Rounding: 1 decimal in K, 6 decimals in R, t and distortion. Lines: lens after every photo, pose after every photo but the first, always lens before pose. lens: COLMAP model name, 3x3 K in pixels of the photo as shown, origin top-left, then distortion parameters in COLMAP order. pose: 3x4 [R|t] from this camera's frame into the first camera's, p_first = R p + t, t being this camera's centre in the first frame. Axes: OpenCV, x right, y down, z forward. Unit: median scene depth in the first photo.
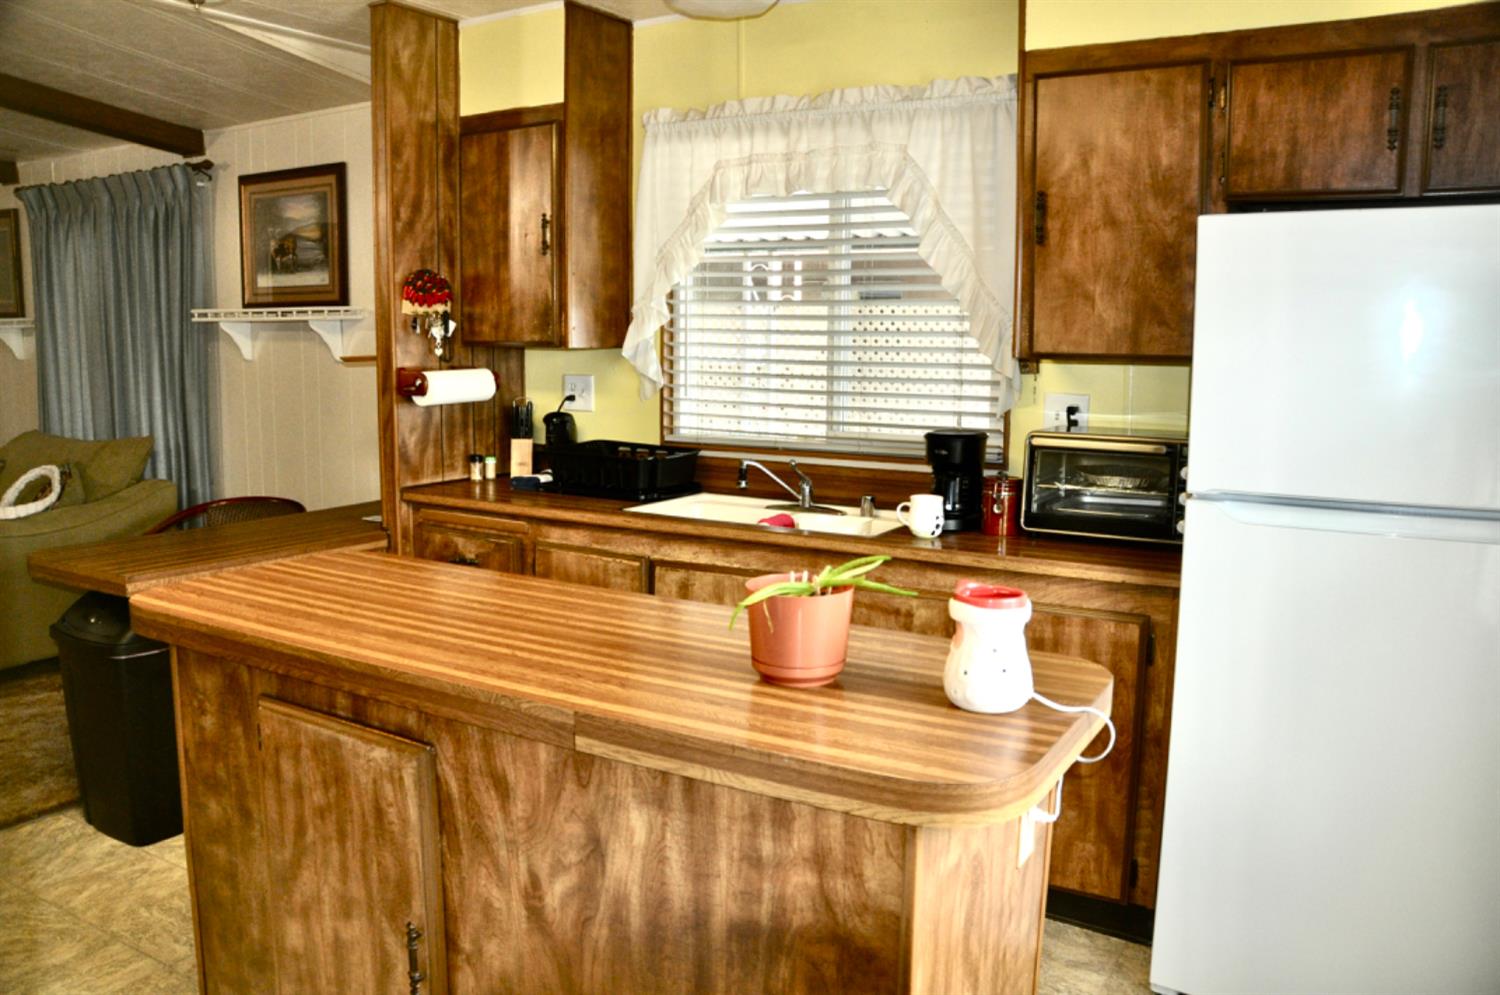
lens RADIAL K [[1174.3, 0, 750.2], [0, 1174.3, 501.7], [0, 0, 1]] dist [-0.161279, 0.125230]
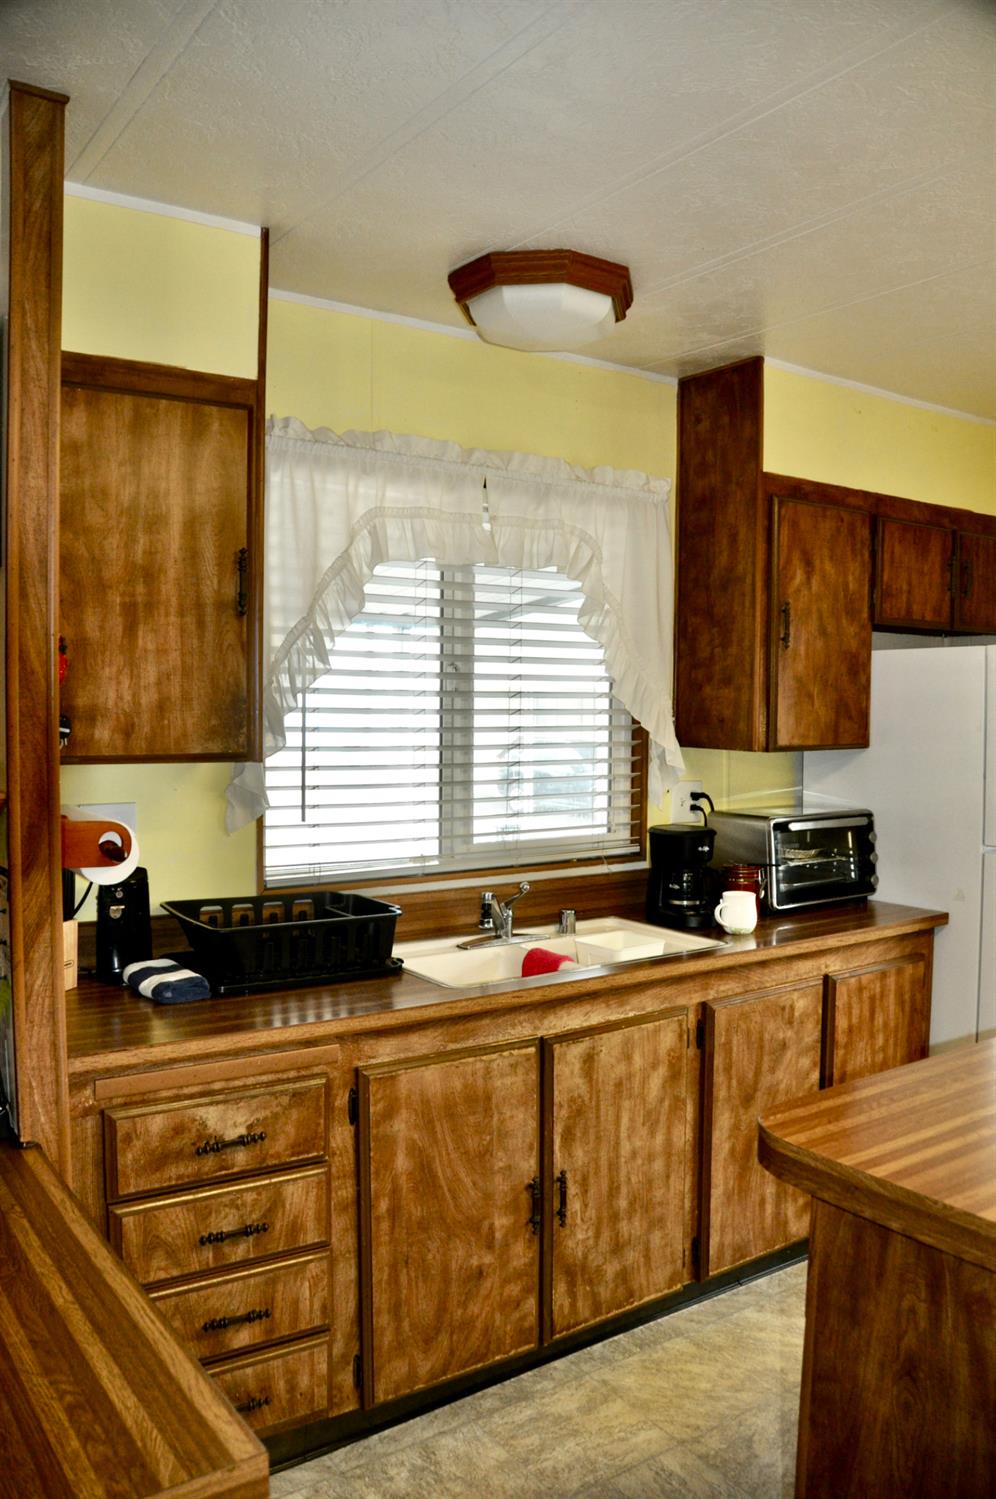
lens RADIAL K [[1173.5, 0, 494.7], [0, 1173.5, 754.3], [0, 0, 1]] dist [-0.161279, 0.125230]
pose [[0.412226, -0.047038, 0.909866, -0.729404], [0.123396, 0.992347, -0.004604, -0.125670], [-0.902686, 0.114172, 0.414876, 0.663552]]
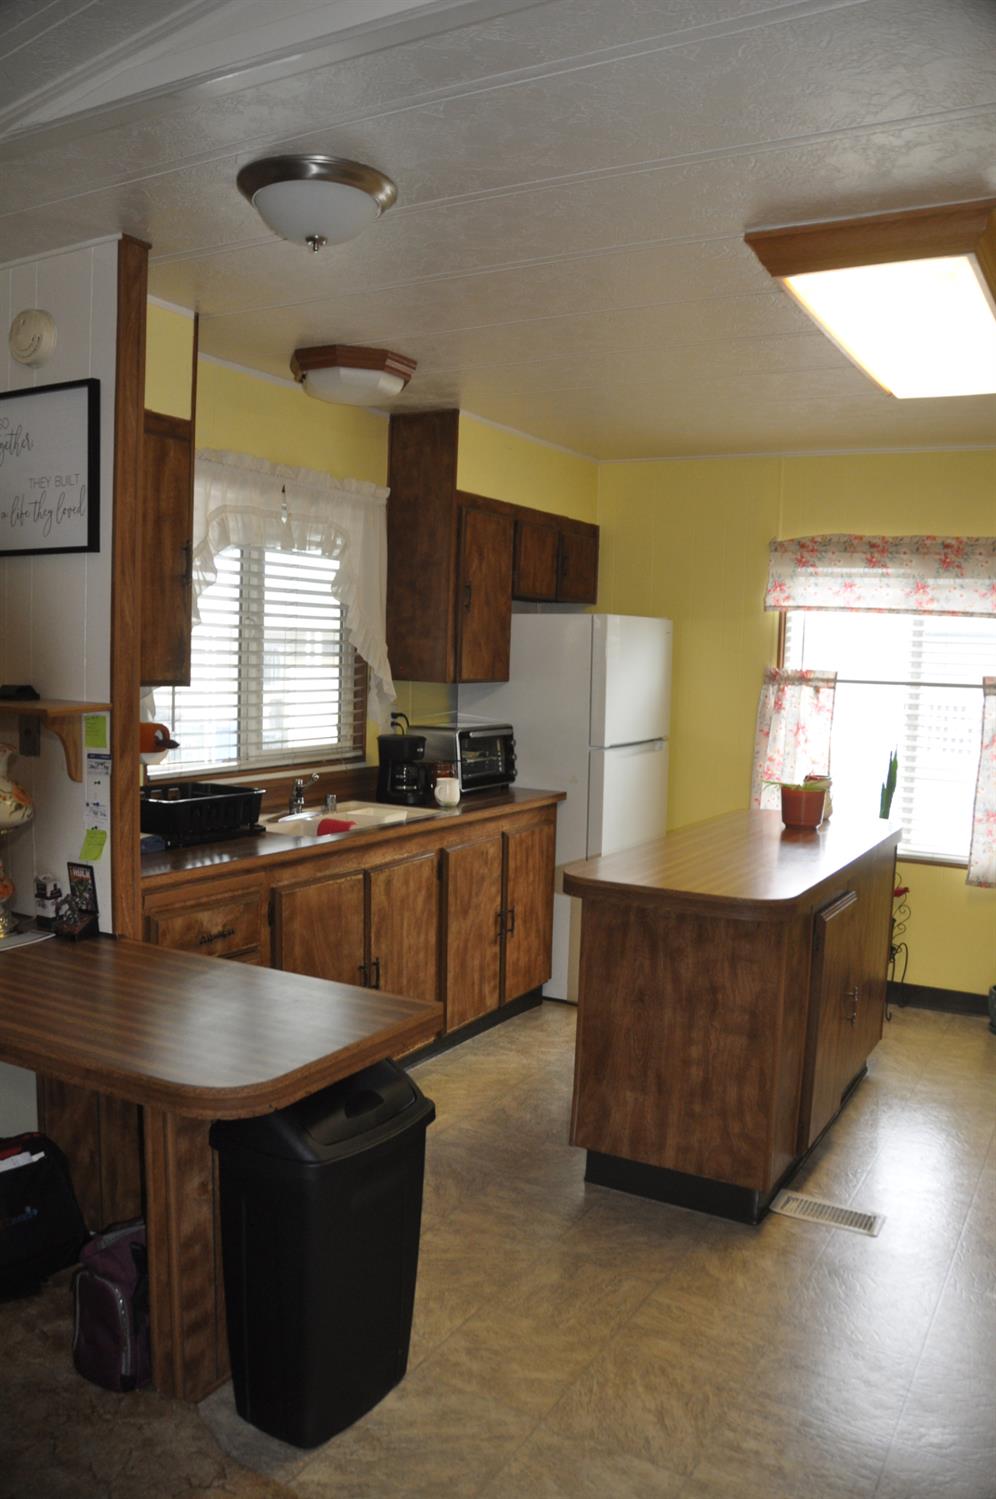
lens RADIAL K [[1173.5, 0, 494.7], [0, 1173.5, 754.3], [0, 0, 1]] dist [-0.161279, 0.125230]
pose [[-0.023322, -0.095610, 0.995146, -1.152686], [0.112543, 0.988838, 0.097642, -0.151259], [-0.993373, 0.114274, -0.012301, 0.832311]]
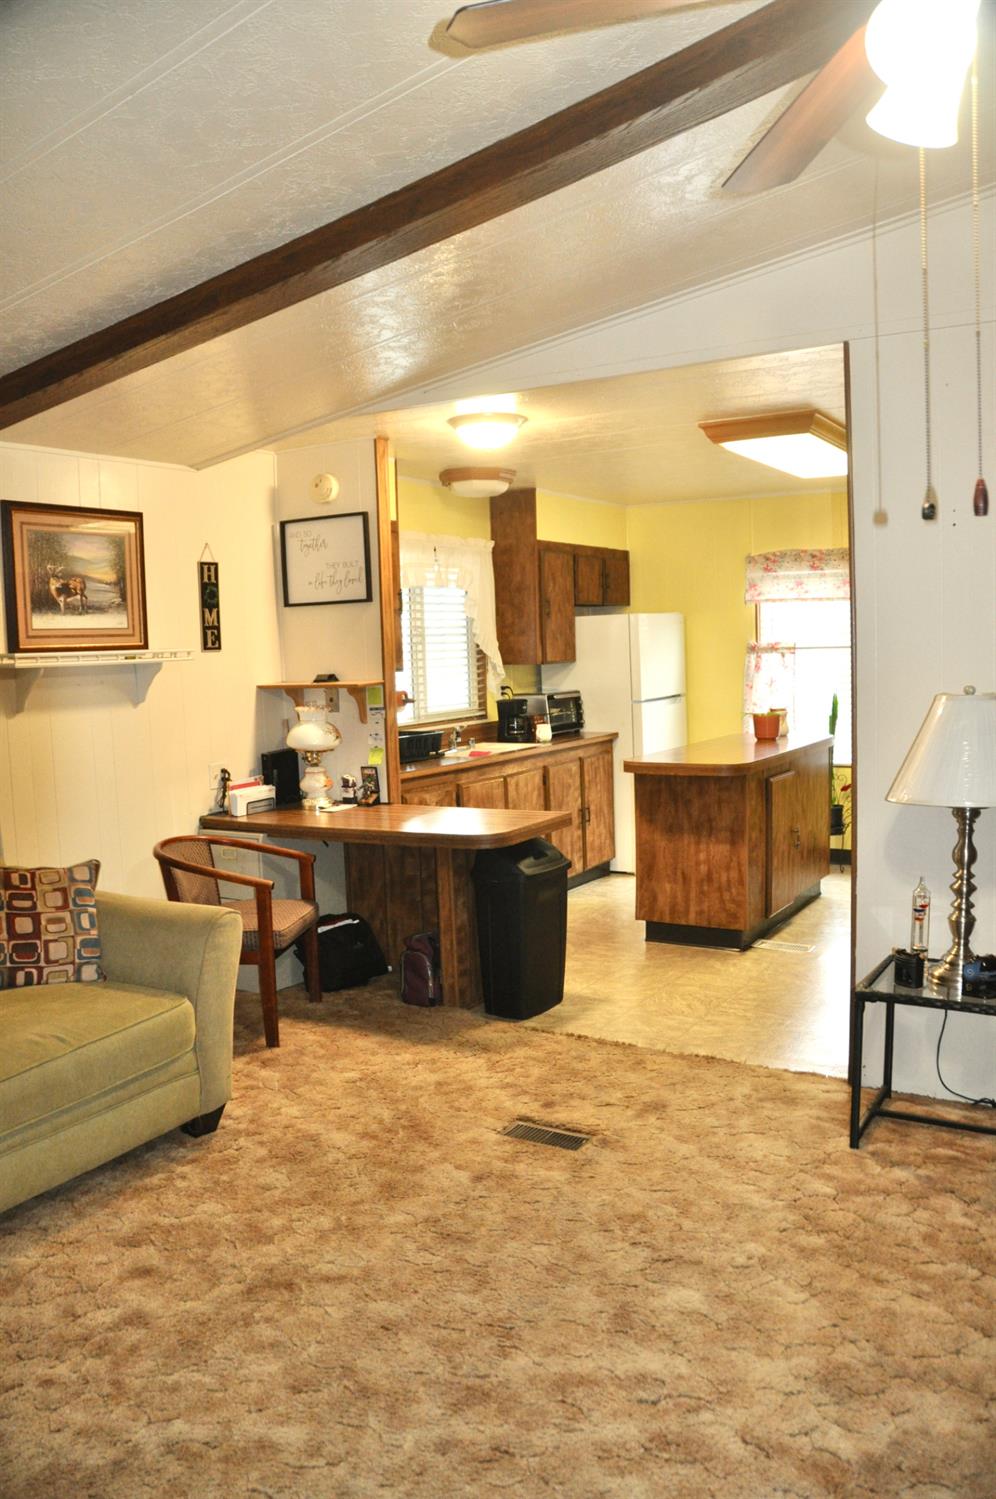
lens RADIAL K [[1173.5, 0, 494.7], [0, 1173.5, 754.3], [0, 0, 1]] dist [-0.161279, 0.125230]
pose [[0.001778, -0.101178, 0.994867, -1.899785], [0.172544, 0.979978, 0.099356, -0.170532], [-0.985000, 0.171482, 0.019200, 0.924056]]
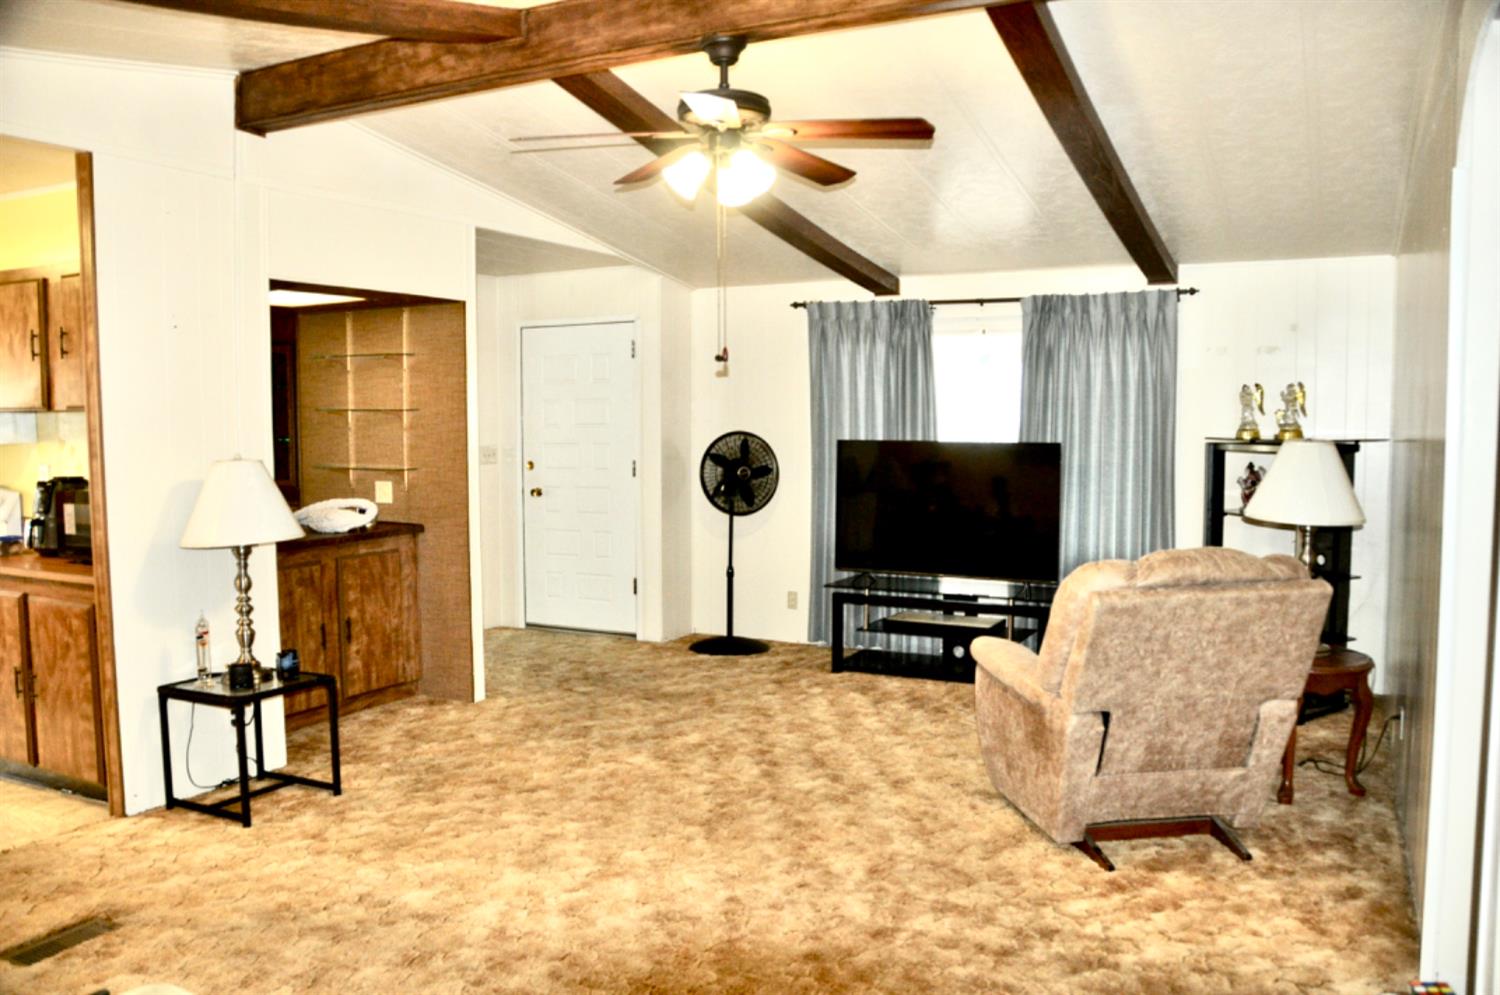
lens RADIAL K [[1174.3, 0, 750.2], [0, 1174.3, 501.7], [0, 0, 1]] dist [-0.161279, 0.125230]
pose [[-0.998207, -0.000770, -0.059847, -1.426781], [-0.013894, 0.975583, 0.219191, -0.297169], [0.058217, 0.219630, -0.973845, 1.816801]]
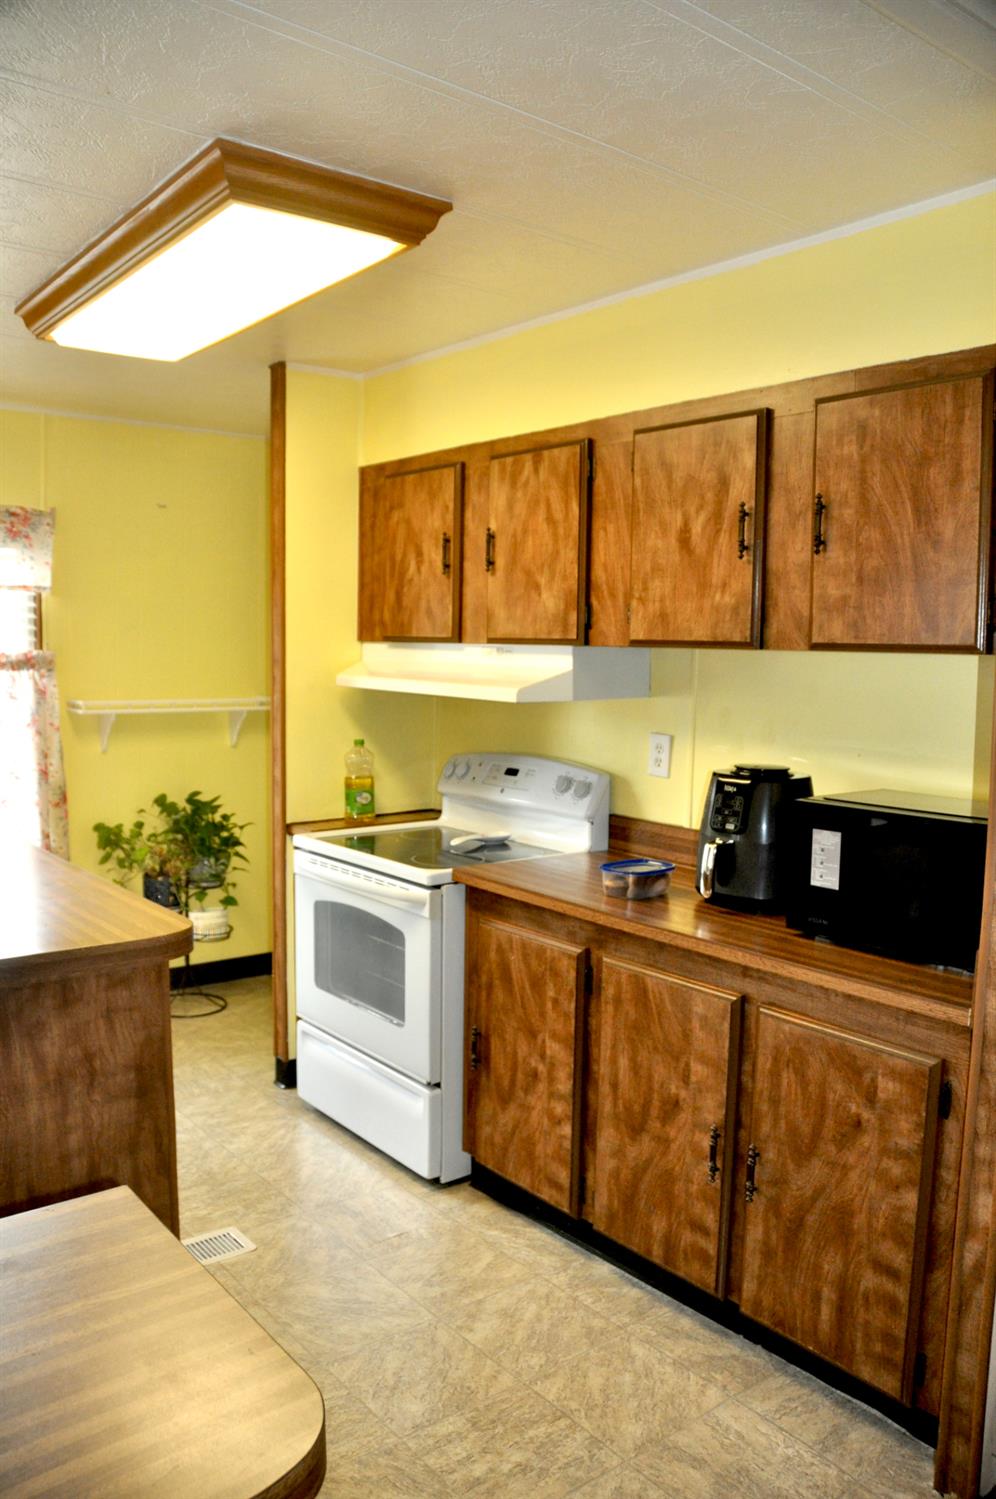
lens RADIAL K [[1167.4, 0, 498.0], [0, 1167.4, 749.5], [0, 0, 1]] dist [-0.161731, 0.122278]
pose [[-0.934792, -0.052804, 0.351249, -0.765911], [0.029129, 0.974161, 0.223970, -0.206745], [-0.354000, 0.219597, -0.909099, 1.189452]]
